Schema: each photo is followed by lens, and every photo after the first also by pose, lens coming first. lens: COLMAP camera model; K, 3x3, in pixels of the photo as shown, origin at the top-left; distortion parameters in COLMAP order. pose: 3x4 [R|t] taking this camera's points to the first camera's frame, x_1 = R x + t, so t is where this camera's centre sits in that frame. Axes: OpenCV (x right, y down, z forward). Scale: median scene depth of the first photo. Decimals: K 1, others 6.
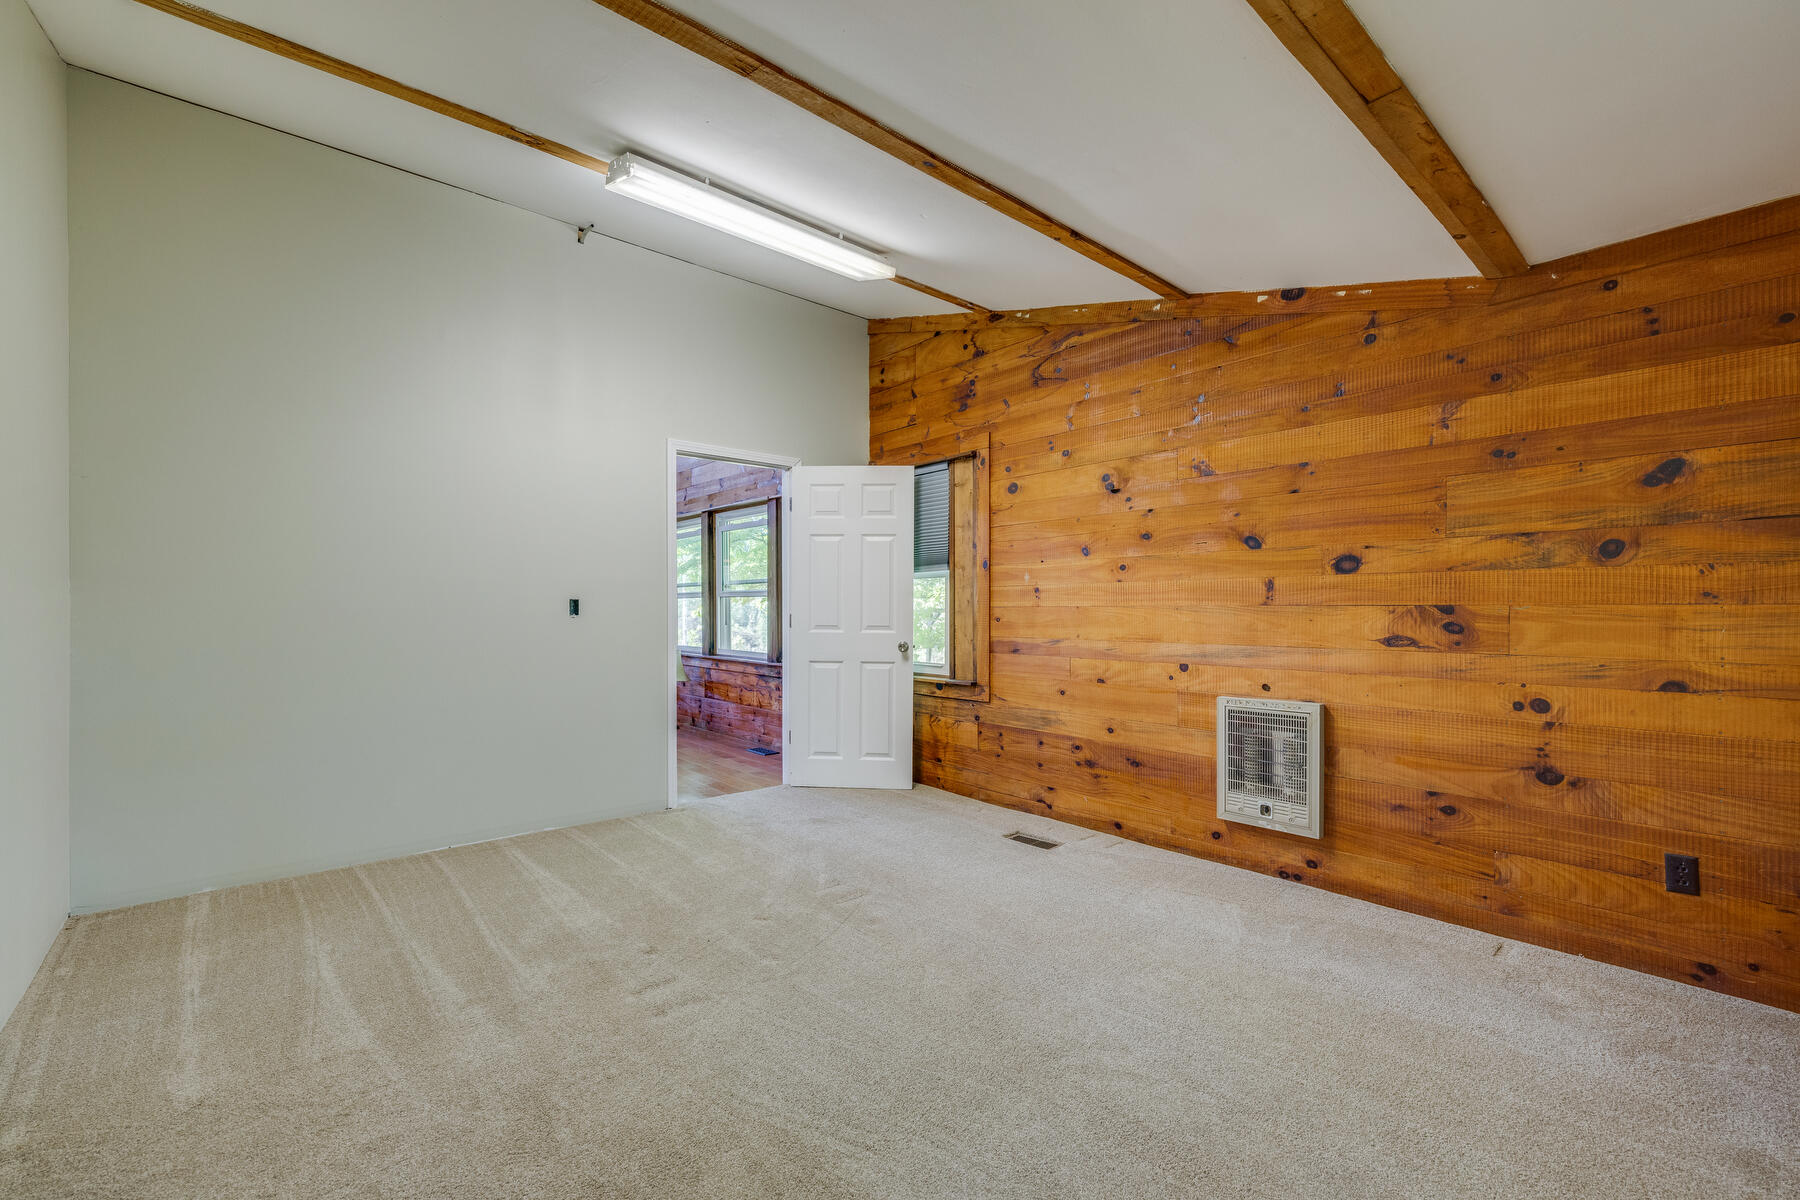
lens RADIAL K [[754.9, 0, 901.2], [0, 754.9, 615.8], [0, 0, 1]] dist [0.000641, 0.000122]
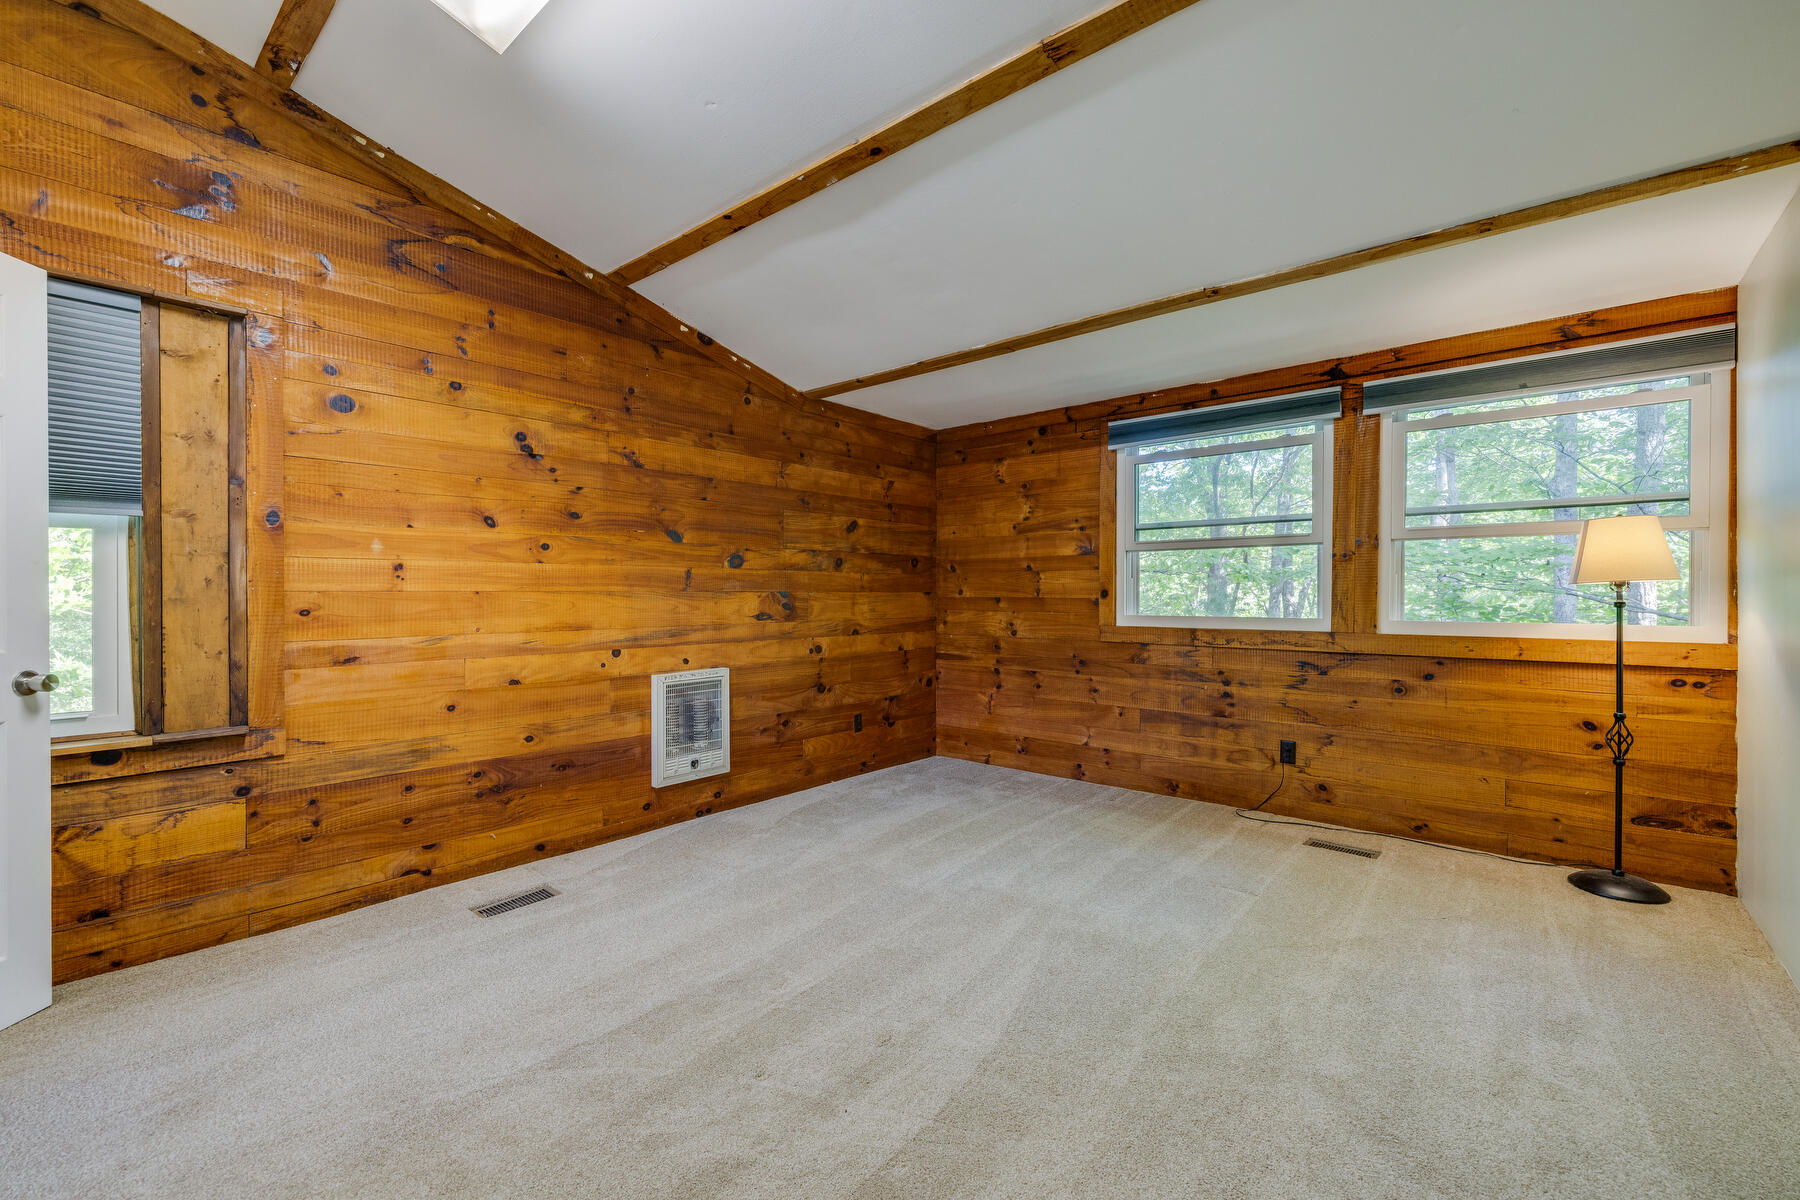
lens RADIAL K [[759.0, 0, 900.0], [0, 759.0, 600.0], [0, 0, 1]] dist [0.000585, 0.000315]
pose [[-0.148176, -0.006358, 0.988941, -0.684237], [0.011753, 0.999897, 0.008190, -0.005649], [-0.988891, 0.012836, -0.148086, 0.788361]]
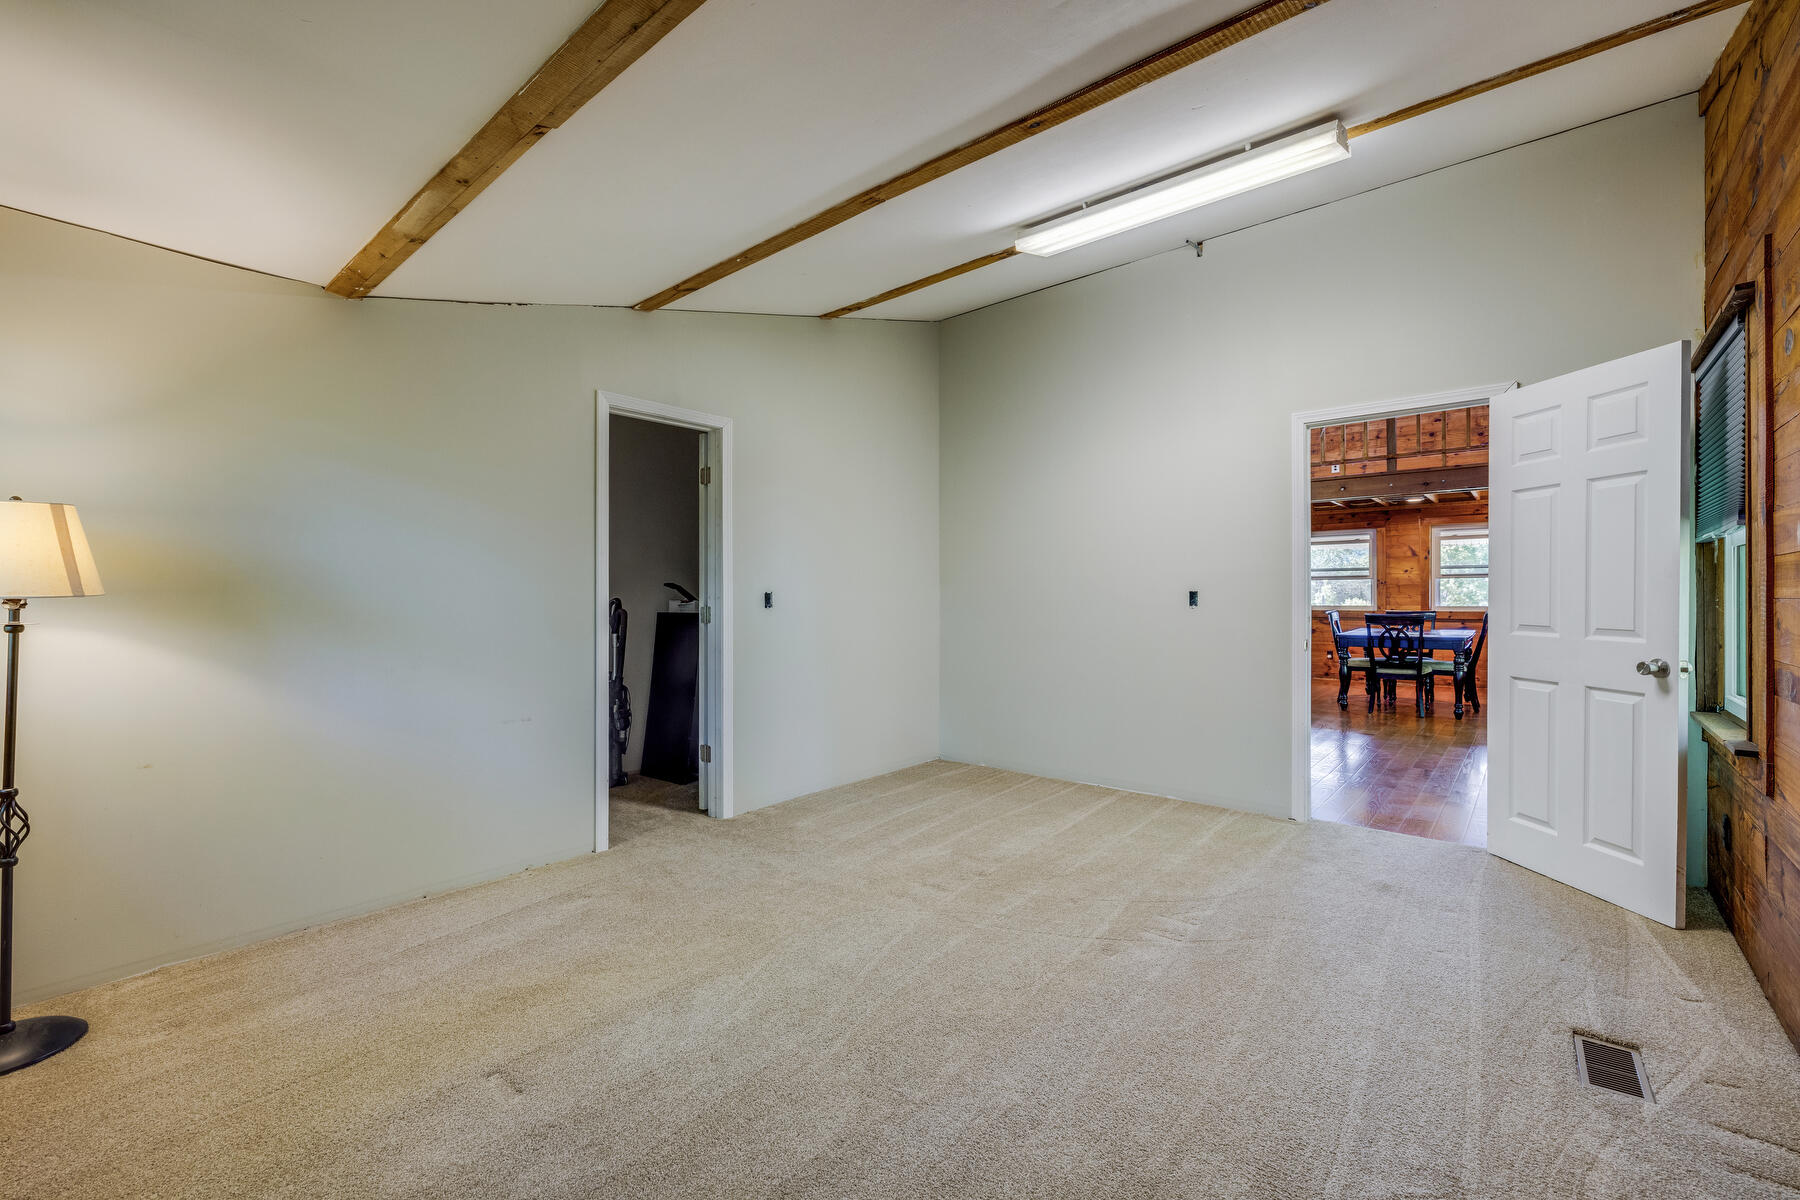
lens RADIAL K [[759.0, 0, 900.0], [0, 759.0, 600.0], [0, 0, 1]] dist [0.000585, 0.000315]
pose [[0.147567, 0.005875, -0.989035, 0.652565], [-0.001882, 0.999982, 0.005659, -0.016747], [0.989050, 0.001027, 0.147575, 0.488003]]
